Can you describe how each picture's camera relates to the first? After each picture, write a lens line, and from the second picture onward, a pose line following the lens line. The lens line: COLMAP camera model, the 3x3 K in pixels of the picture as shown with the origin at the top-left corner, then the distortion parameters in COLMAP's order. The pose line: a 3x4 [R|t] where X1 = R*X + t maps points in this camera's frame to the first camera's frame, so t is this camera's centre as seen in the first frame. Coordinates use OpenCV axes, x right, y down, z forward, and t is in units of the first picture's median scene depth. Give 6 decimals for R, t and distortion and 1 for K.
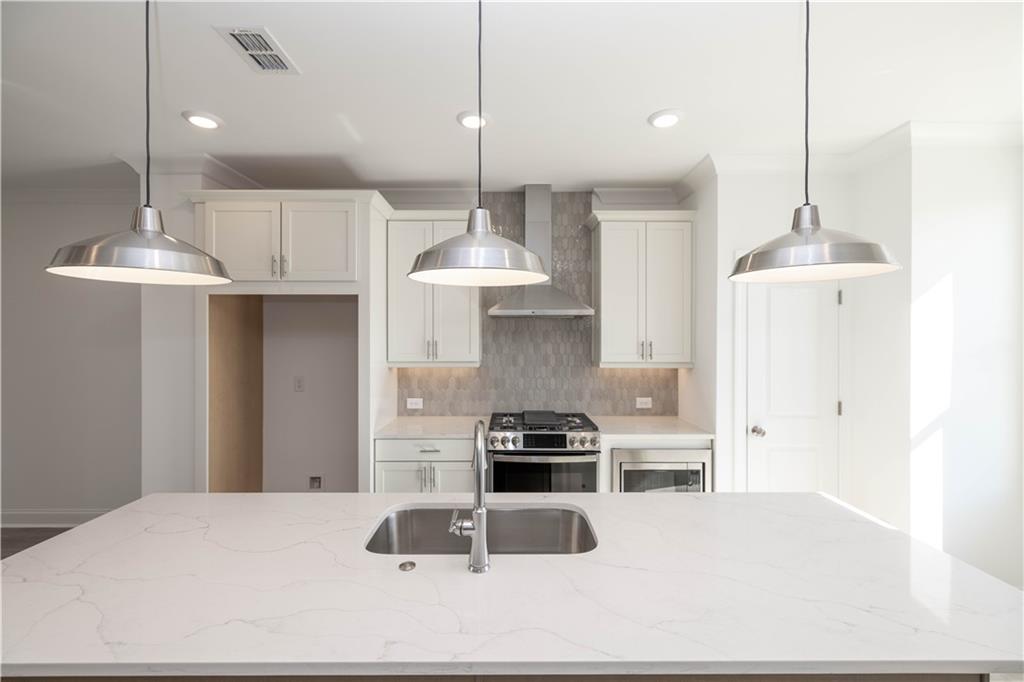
lens RADIAL K [[450.8, 0, 523.2], [0, 450.8, 331.8], [0, 0, 1]] dist [0.002856, -0.000149]
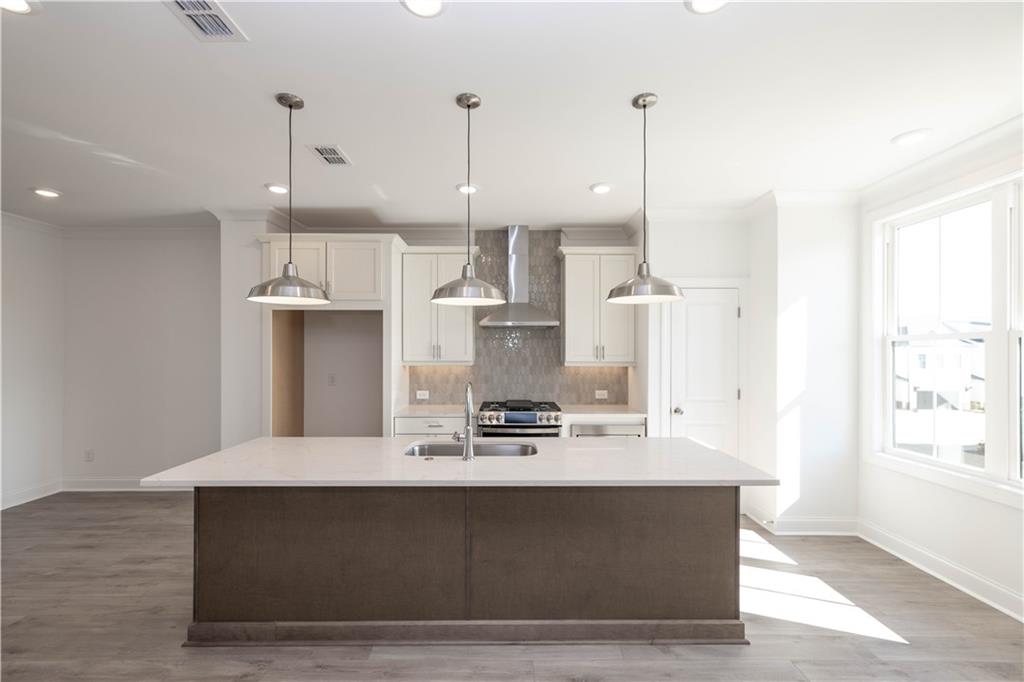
lens RADIAL K [[450.8, 0, 525.2], [0, 450.8, 343.1], [0, 0, 1]] dist [0.002856, -0.000149]
pose [[0.999964, 0.000064, 0.008449, 0.047185], [0.000004, 0.999968, -0.008056, 0.025690], [-0.008450, 0.008056, 0.999932, -0.335041]]
